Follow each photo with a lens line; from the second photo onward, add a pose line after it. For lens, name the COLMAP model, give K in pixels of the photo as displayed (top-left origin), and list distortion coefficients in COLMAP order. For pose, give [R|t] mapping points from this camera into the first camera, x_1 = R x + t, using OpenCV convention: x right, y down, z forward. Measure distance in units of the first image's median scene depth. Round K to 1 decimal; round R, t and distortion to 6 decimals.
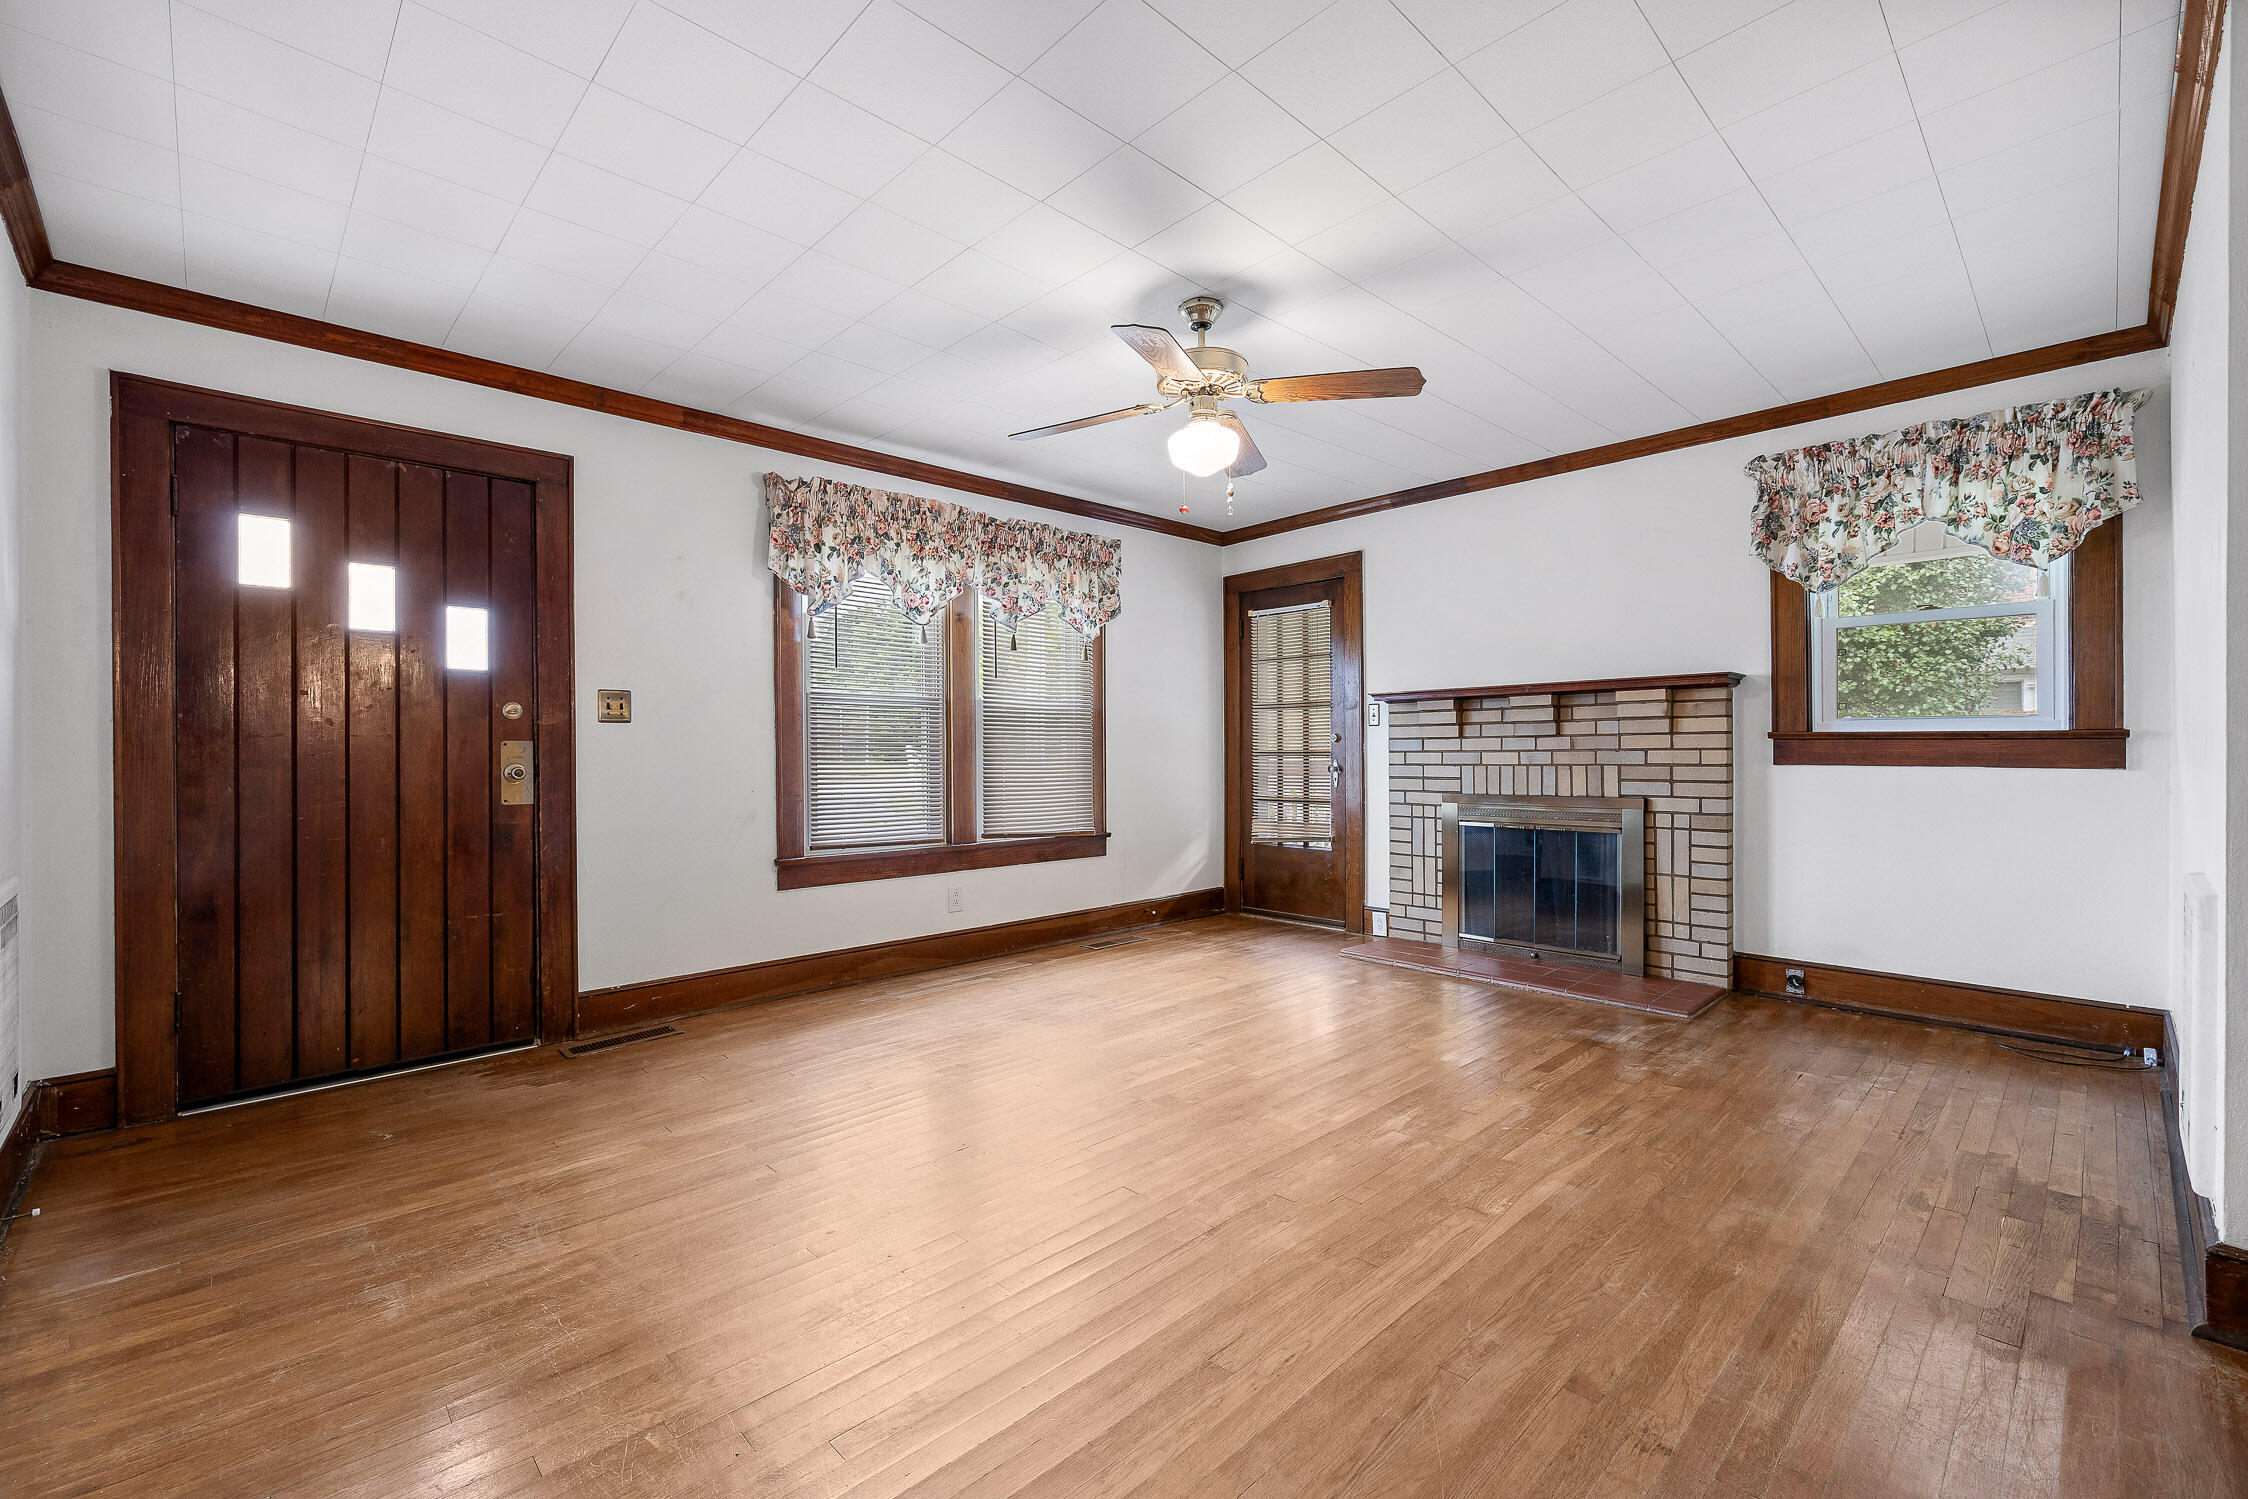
lens RADIAL K [[944.3, 0, 1120.9], [0, 944.3, 747.7], [0, 0, 1]] dist [0.001153, 0.000165]
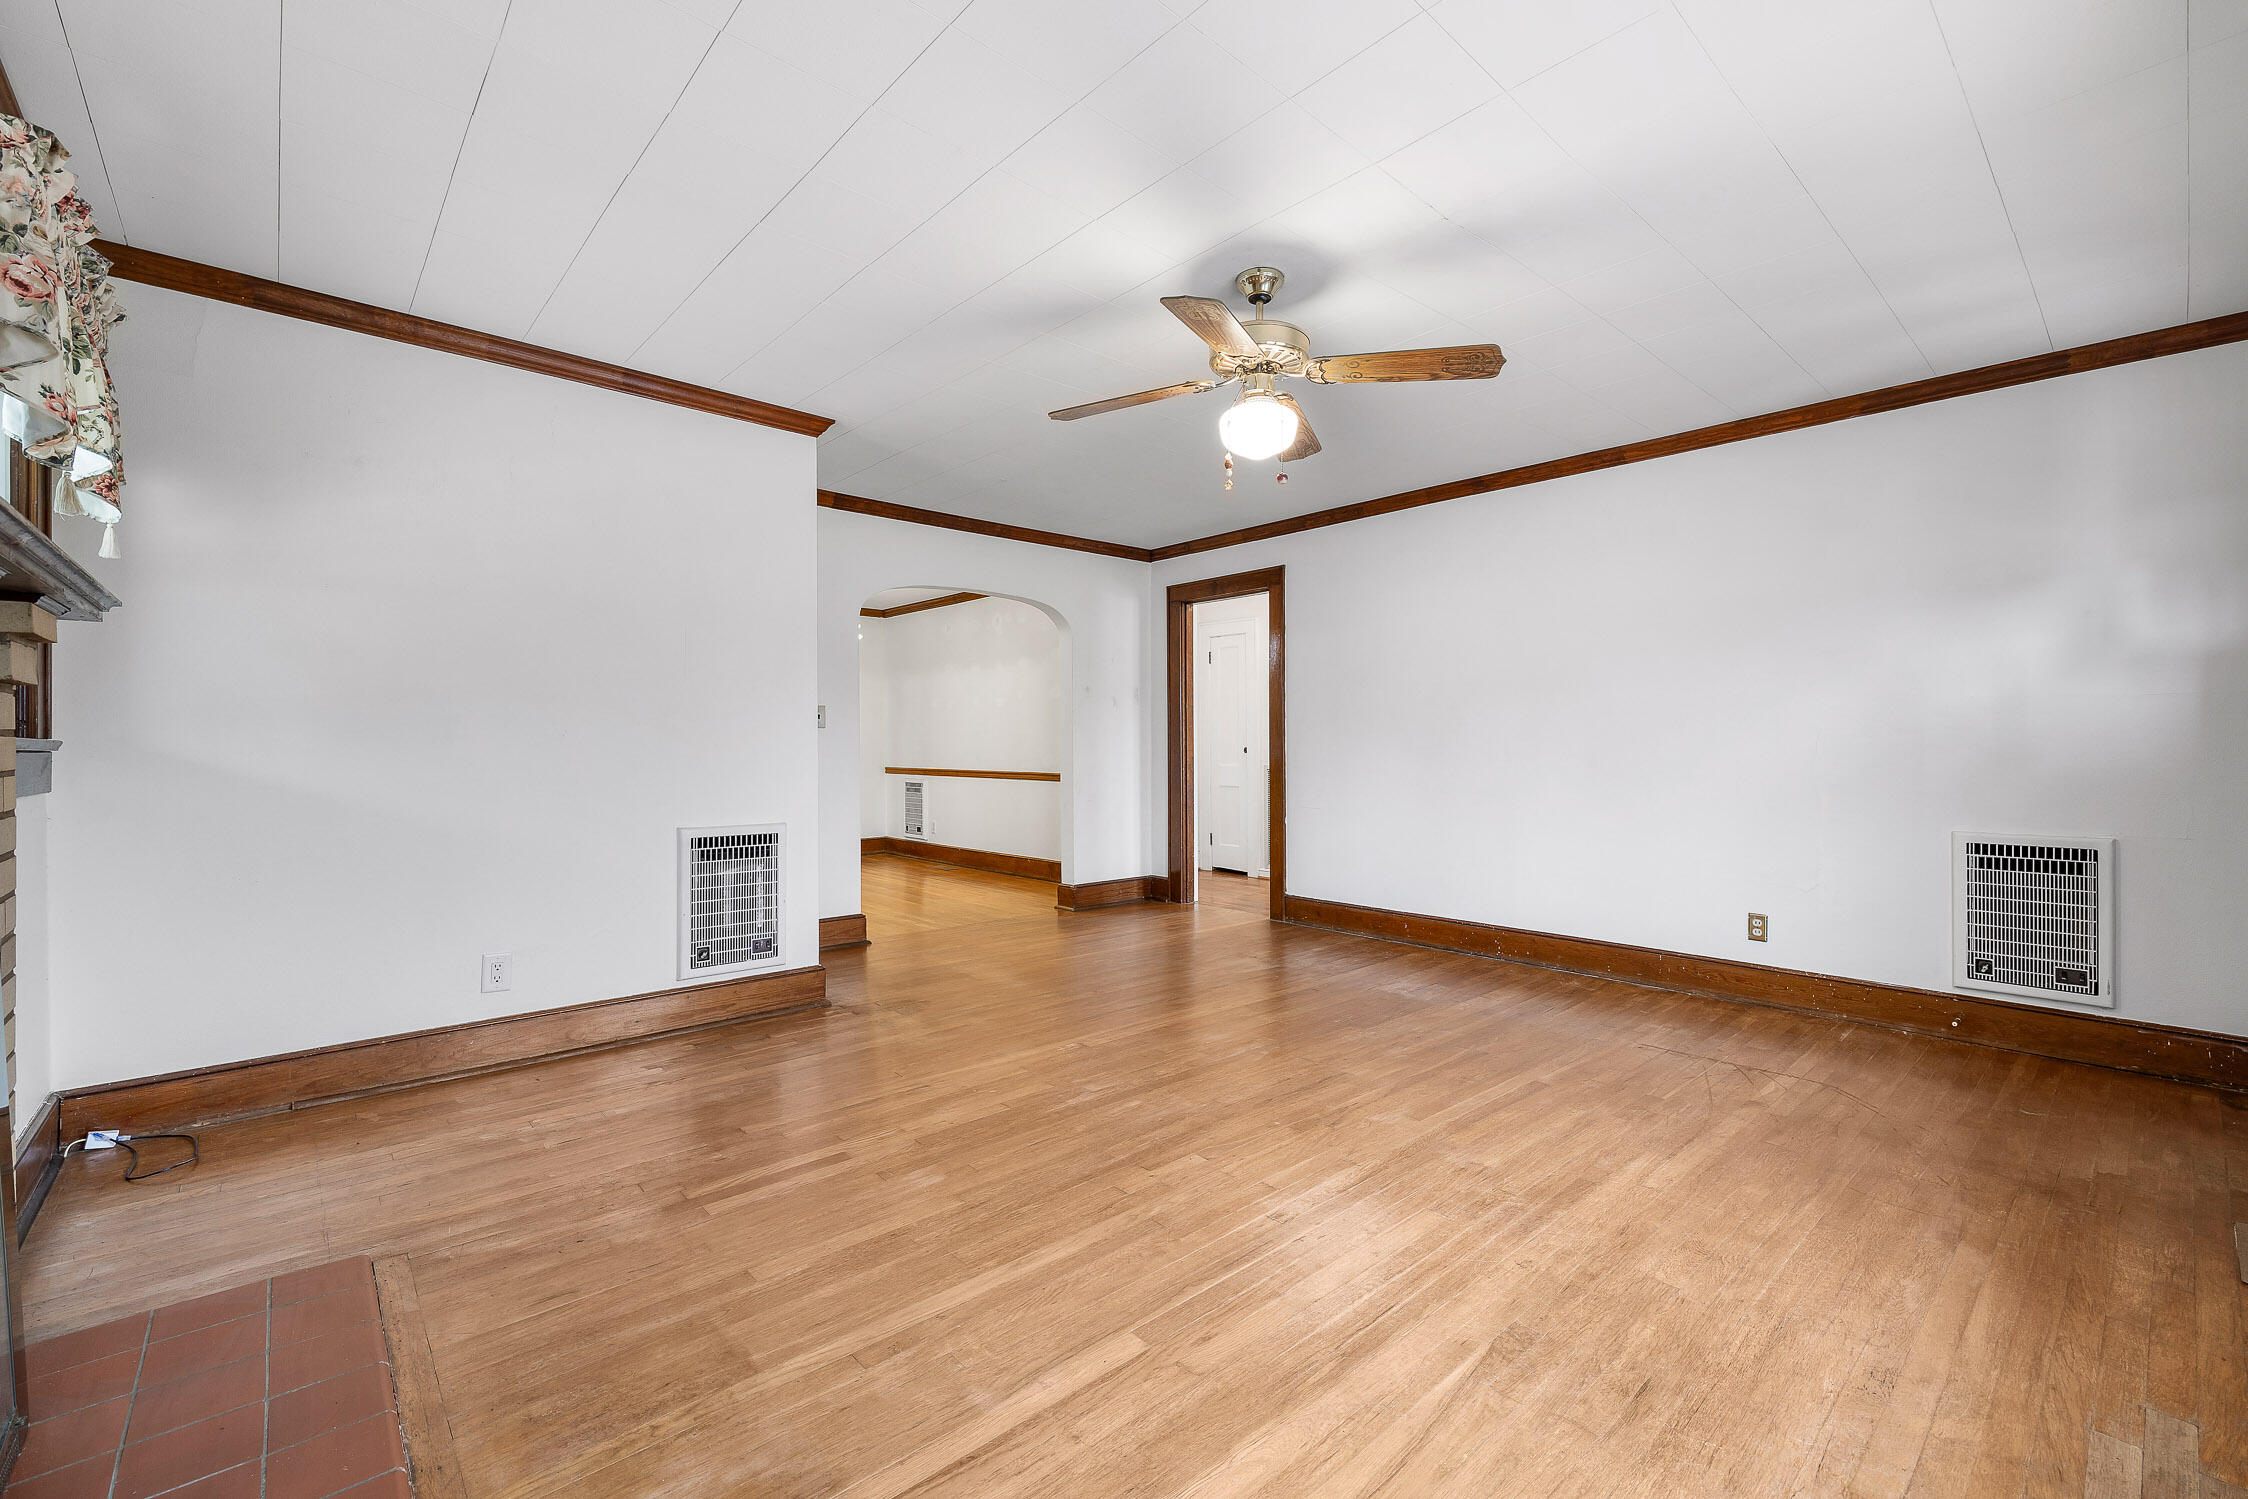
lens RADIAL K [[942.2, 0, 1127.6], [0, 942.2, 745.2], [0, 0, 1]] dist [-0.000398, -0.000059]
pose [[-0.999555, 0.006205, 0.029182, 0.134214], [0.006212, 0.999981, 0.000159, -0.007121], [-0.029180, 0.000340, -0.999574, 1.356412]]
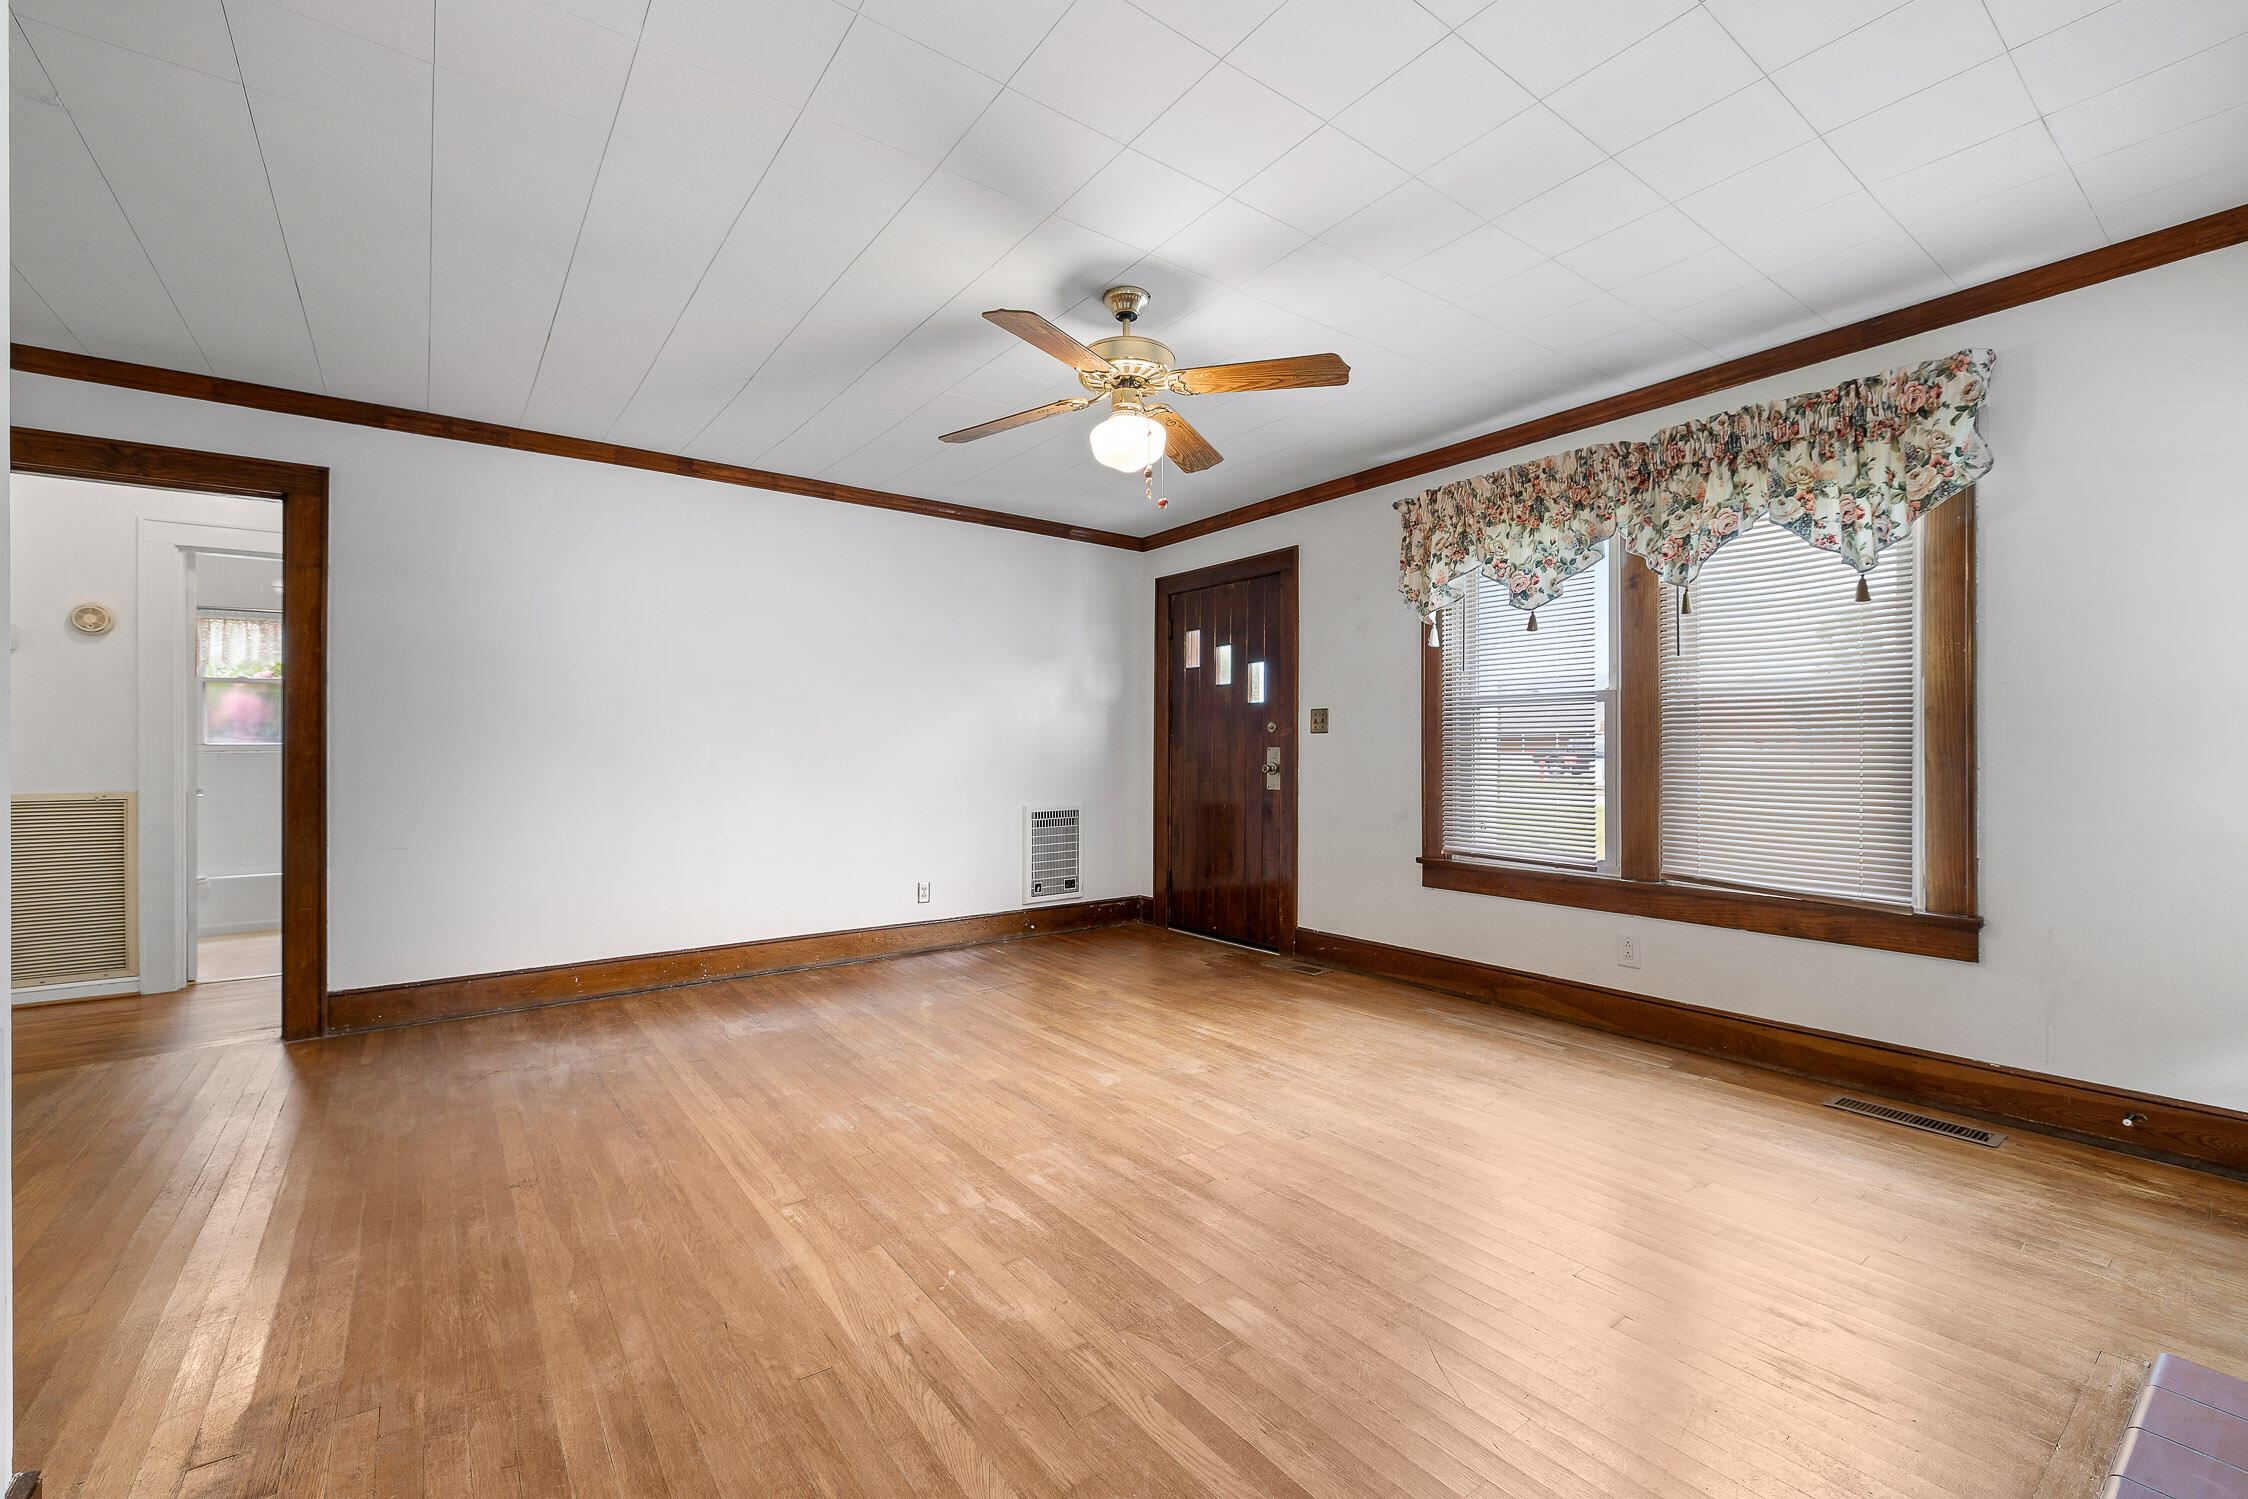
lens RADIAL K [[936.4, 0, 1124.0], [0, 936.4, 749.5], [0, 0, 1]] dist [-0.005530, -0.000009]
pose [[-0.116731, 0.003422, -0.993158, 0.717355], [0.002548, 0.999992, 0.003146, -0.008134], [0.993160, -0.002163, -0.116739, 0.780444]]
